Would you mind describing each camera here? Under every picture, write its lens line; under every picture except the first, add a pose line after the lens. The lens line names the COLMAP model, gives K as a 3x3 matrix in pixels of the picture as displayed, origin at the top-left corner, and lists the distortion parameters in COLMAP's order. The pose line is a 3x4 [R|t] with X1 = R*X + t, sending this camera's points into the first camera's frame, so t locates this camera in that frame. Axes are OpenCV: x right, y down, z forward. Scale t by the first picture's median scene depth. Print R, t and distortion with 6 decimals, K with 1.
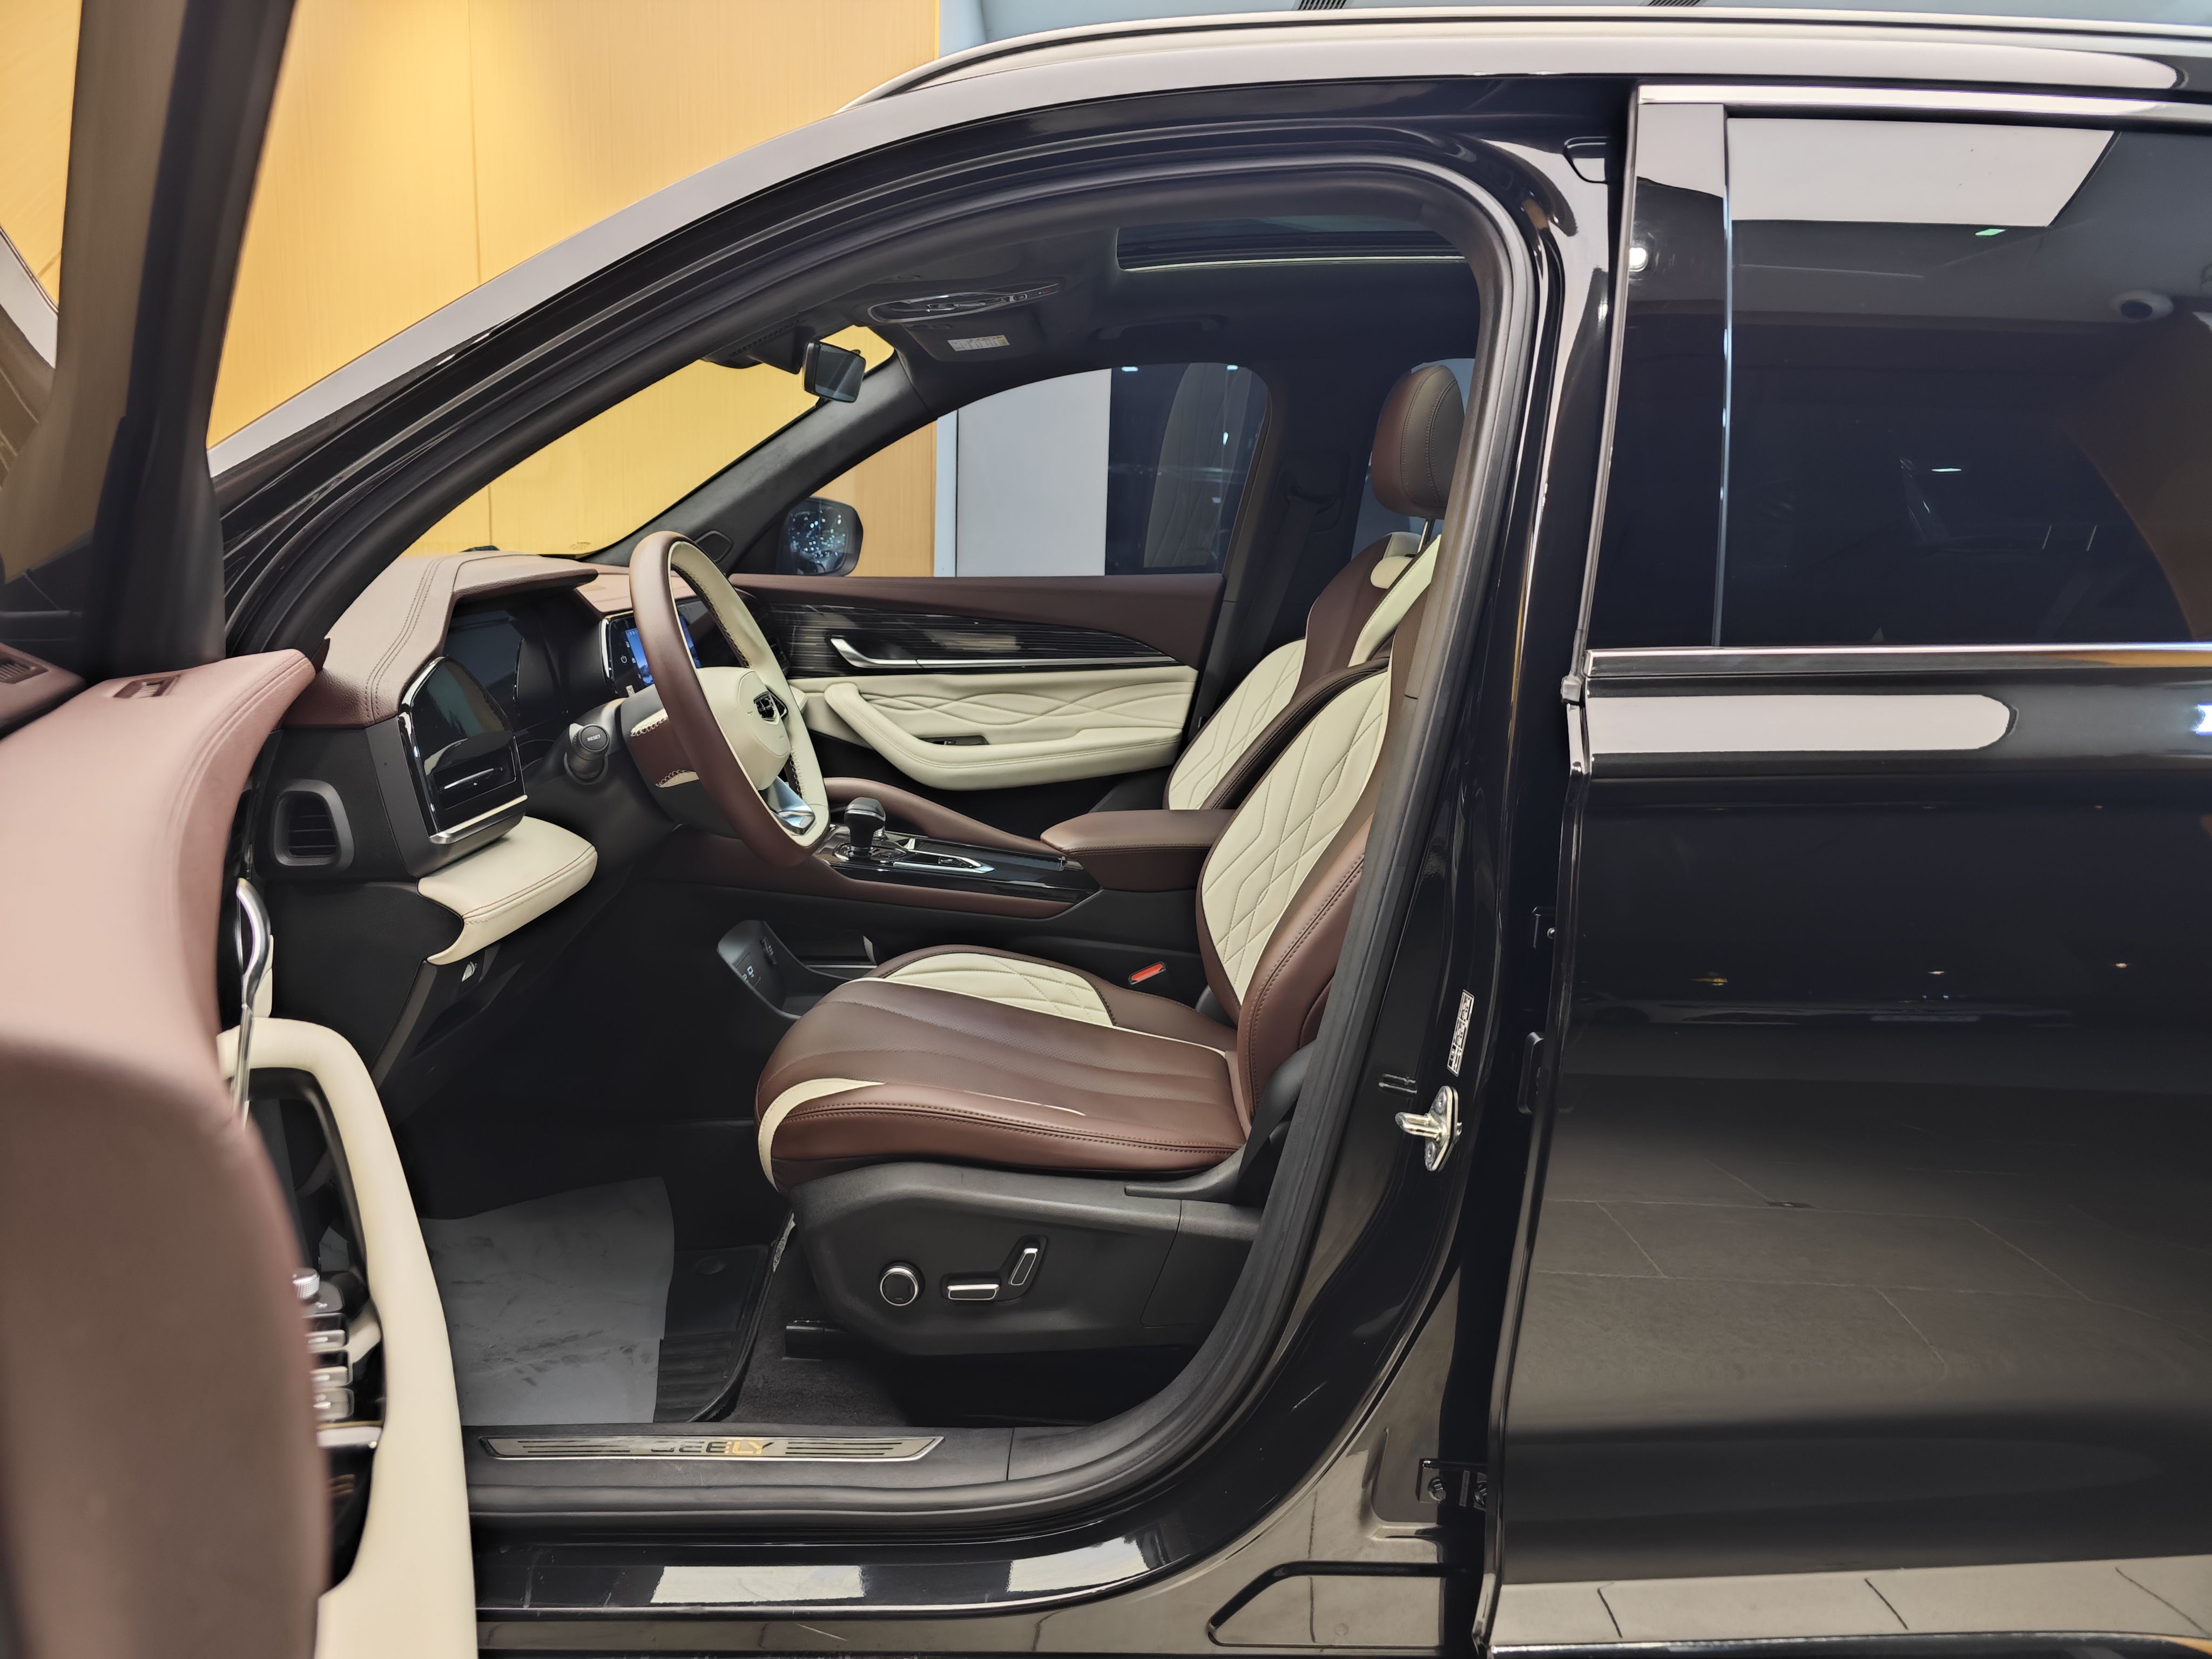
lens RADIAL K [[1473.1, 0, 1096.5], [0, 1473.1, 824.4], [0, 0, 1]] dist [0.038827, 0.000082]
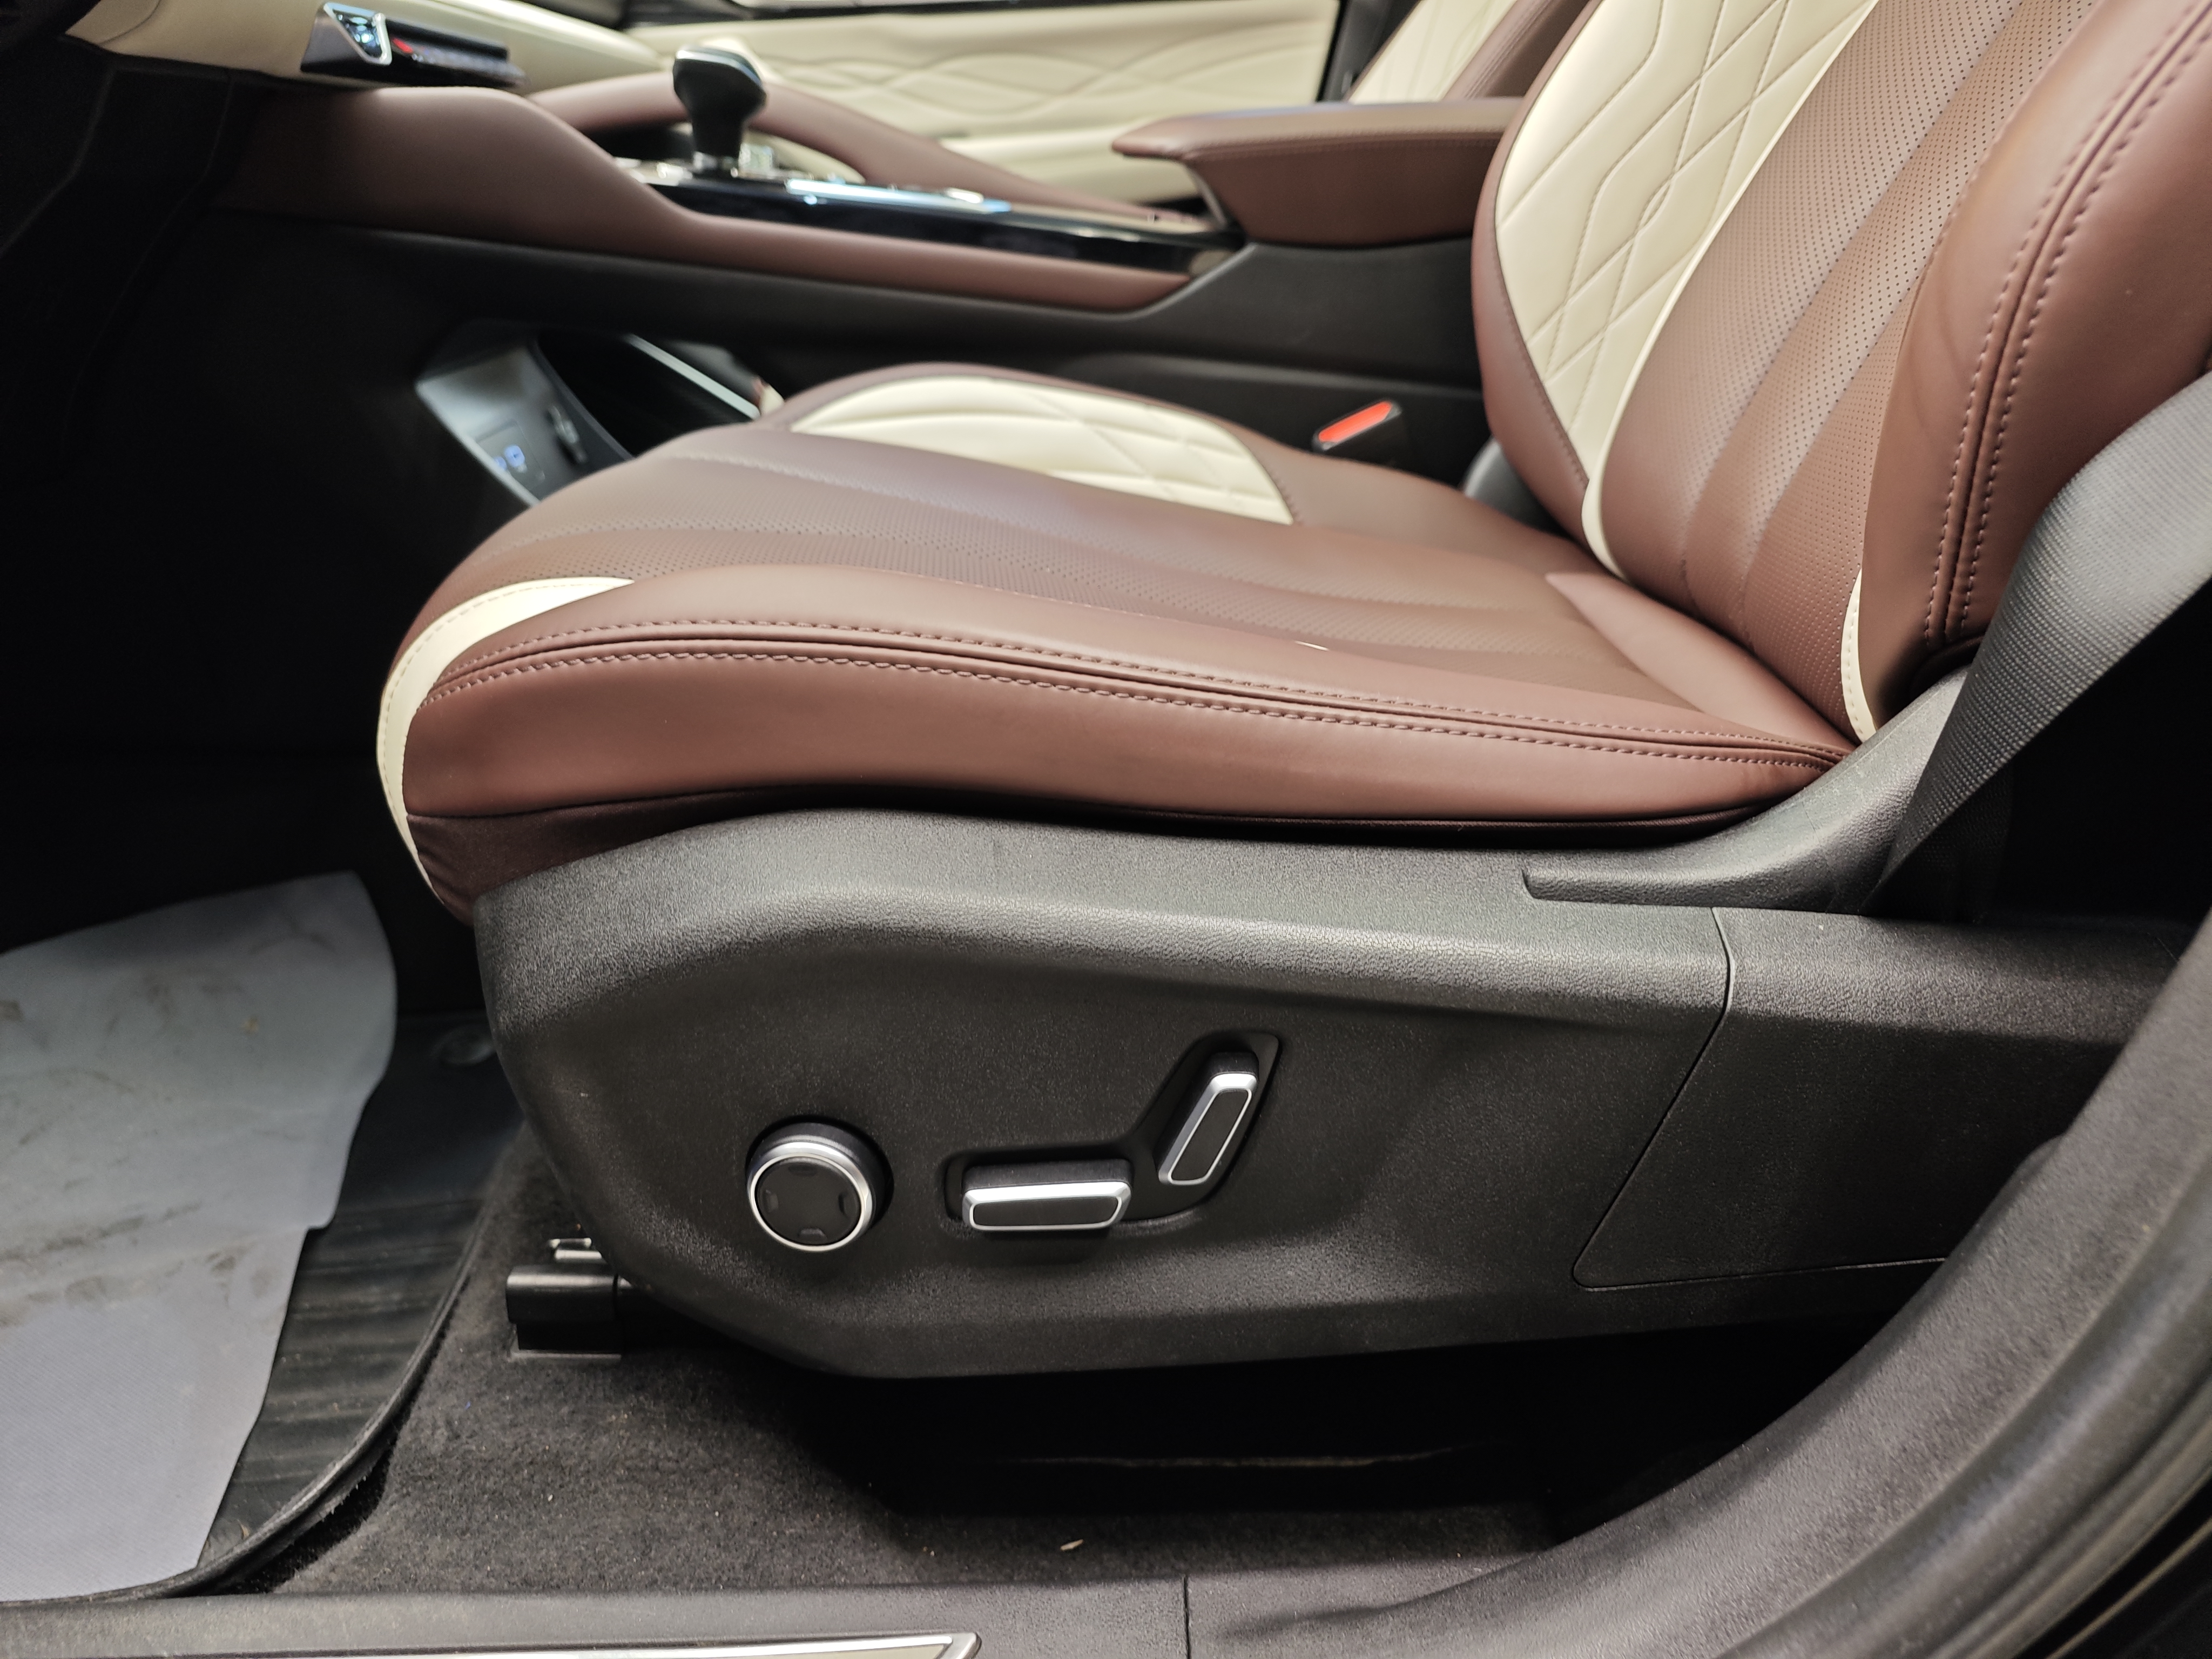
lens RADIAL K [[1473.1, 0, 1096.5], [0, 1473.1, 824.4], [0, 0, 1]] dist [0.038827, 0.000082]
pose [[0.999646, -0.025545, 0.007391, -0.070145], [0.023469, 0.978169, 0.206483, 0.164831], [-0.012505, -0.206236, 0.978422, 0.679761]]
